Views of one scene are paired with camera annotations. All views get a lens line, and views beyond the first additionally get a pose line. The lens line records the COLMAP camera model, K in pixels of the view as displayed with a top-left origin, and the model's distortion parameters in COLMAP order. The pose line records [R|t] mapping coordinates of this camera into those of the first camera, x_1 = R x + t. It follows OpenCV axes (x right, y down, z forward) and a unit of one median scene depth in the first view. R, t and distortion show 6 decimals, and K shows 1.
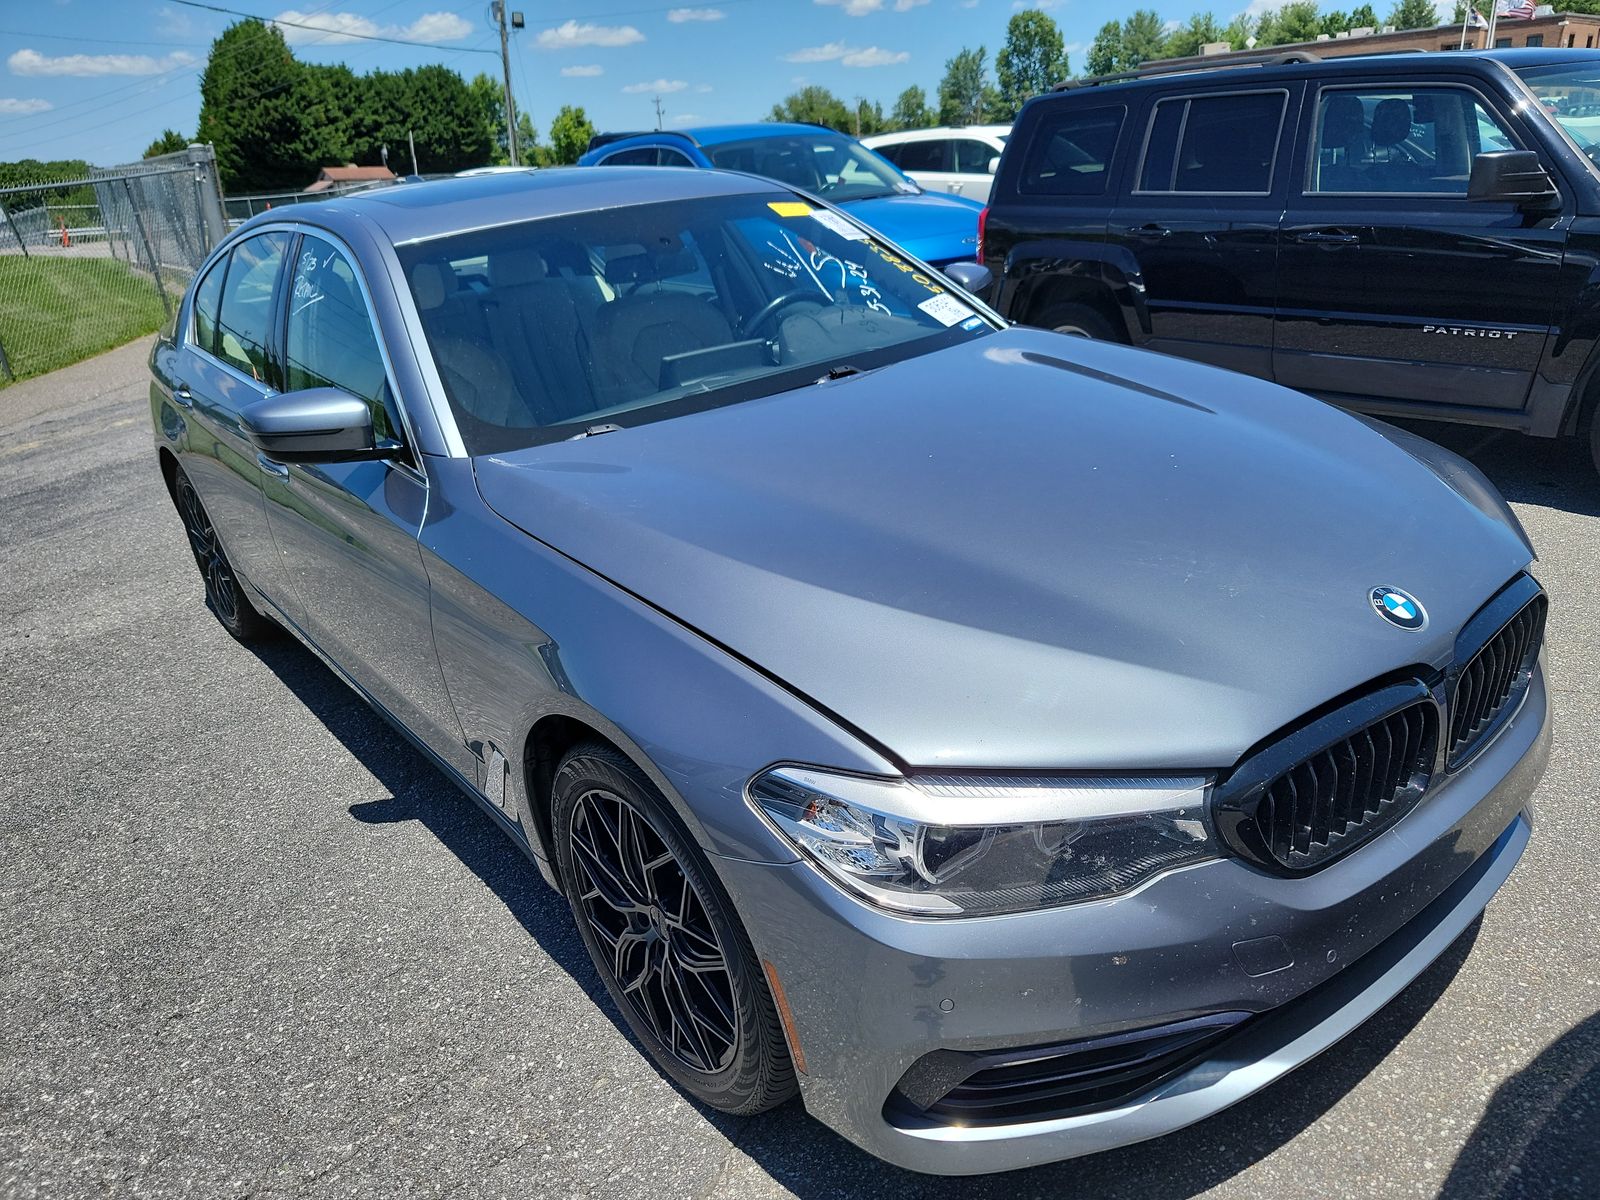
lens RADIAL K [[1139.8, 0, 800.0], [0, 1139.8, 600.0], [0, 0, 1]] dist [0.068778, -0.061390]
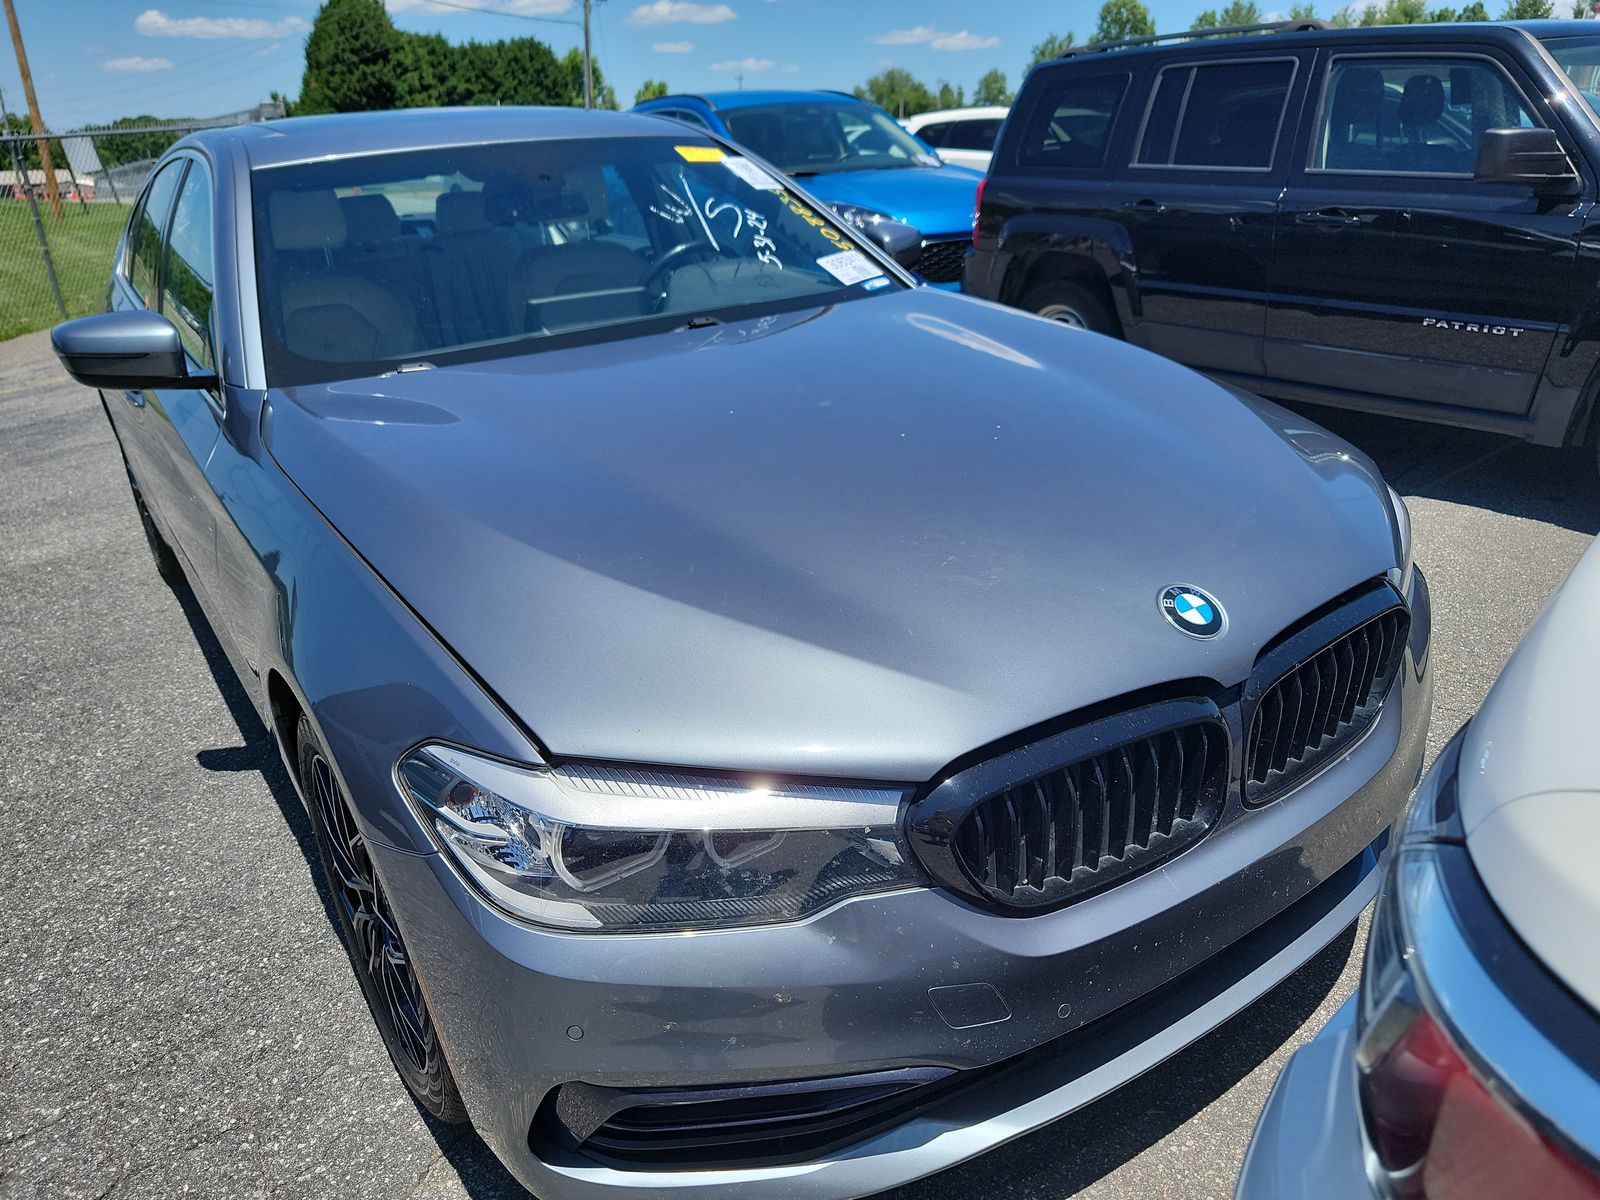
lens RADIAL K [[1111.6, 0, 807.6], [0, 1111.6, 592.9], [0, 0, 1]] dist [0.065580, -0.057149]
pose [[0.995129, 0.065119, -0.074015, 0.142663], [-0.064321, 0.997843, 0.013116, 0.000407], [0.074710, -0.008292, 0.997171, 0.073363]]
